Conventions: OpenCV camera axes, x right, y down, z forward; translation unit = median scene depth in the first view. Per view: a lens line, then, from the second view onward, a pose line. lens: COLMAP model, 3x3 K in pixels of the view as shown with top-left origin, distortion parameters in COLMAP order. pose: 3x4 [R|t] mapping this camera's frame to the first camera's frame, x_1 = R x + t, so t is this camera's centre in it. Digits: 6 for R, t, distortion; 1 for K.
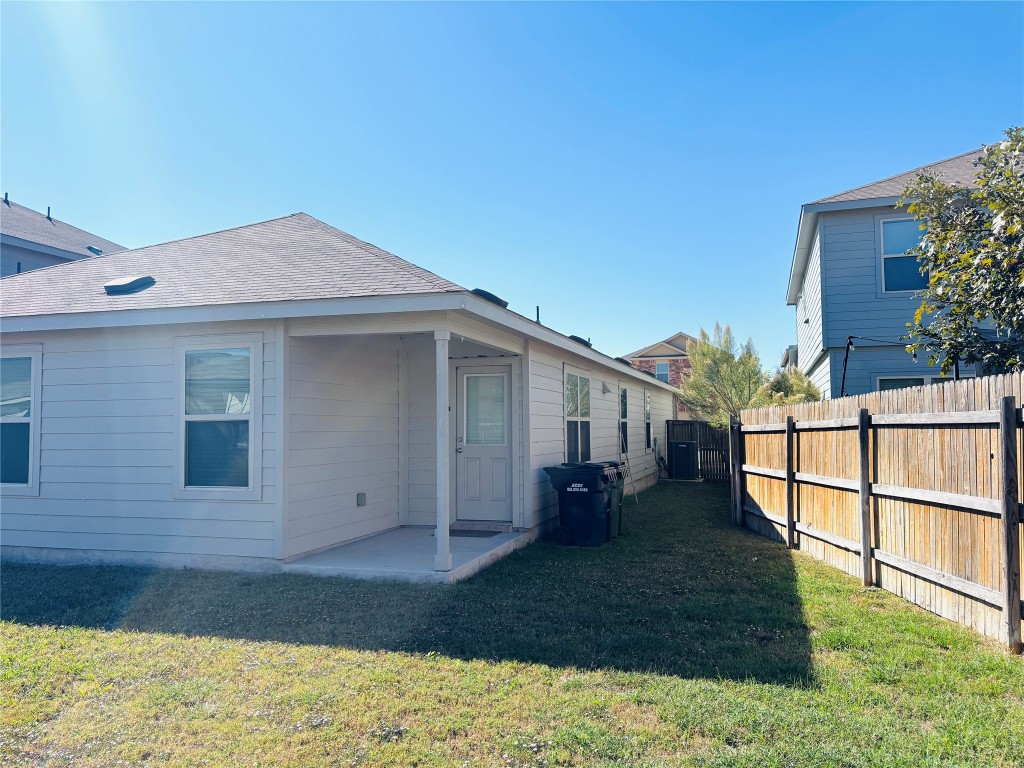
lens RADIAL K [[763.7, 0, 513.0], [0, 763.7, 388.4], [0, 0, 1]] dist [0.024329, -0.003100]
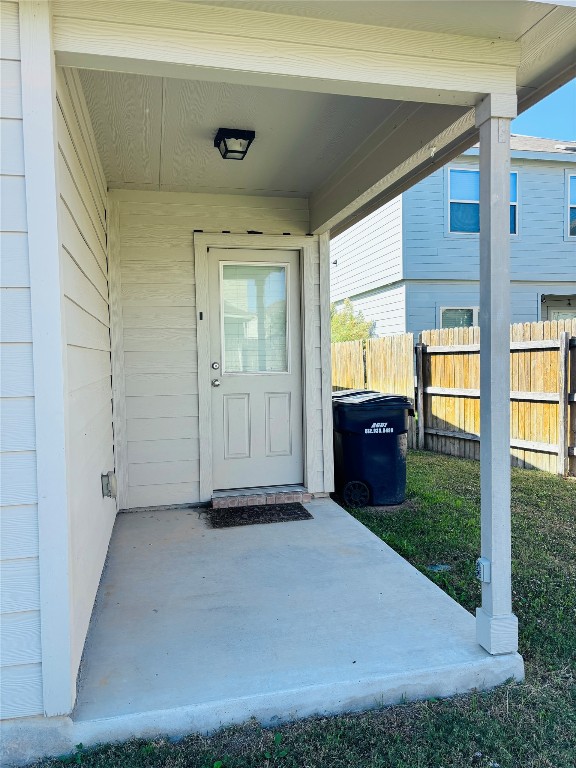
lens RADIAL K [[572.8, 0, 289.4], [0, 572.8, 384.3], [0, 0, 1]] dist [0.024329, -0.003100]
pose [[0.852716, -0.036094, 0.521126, -0.311925], [-0.014348, 0.995615, 0.092435, 0.044485], [-0.522177, -0.086298, 0.848460, 0.665988]]
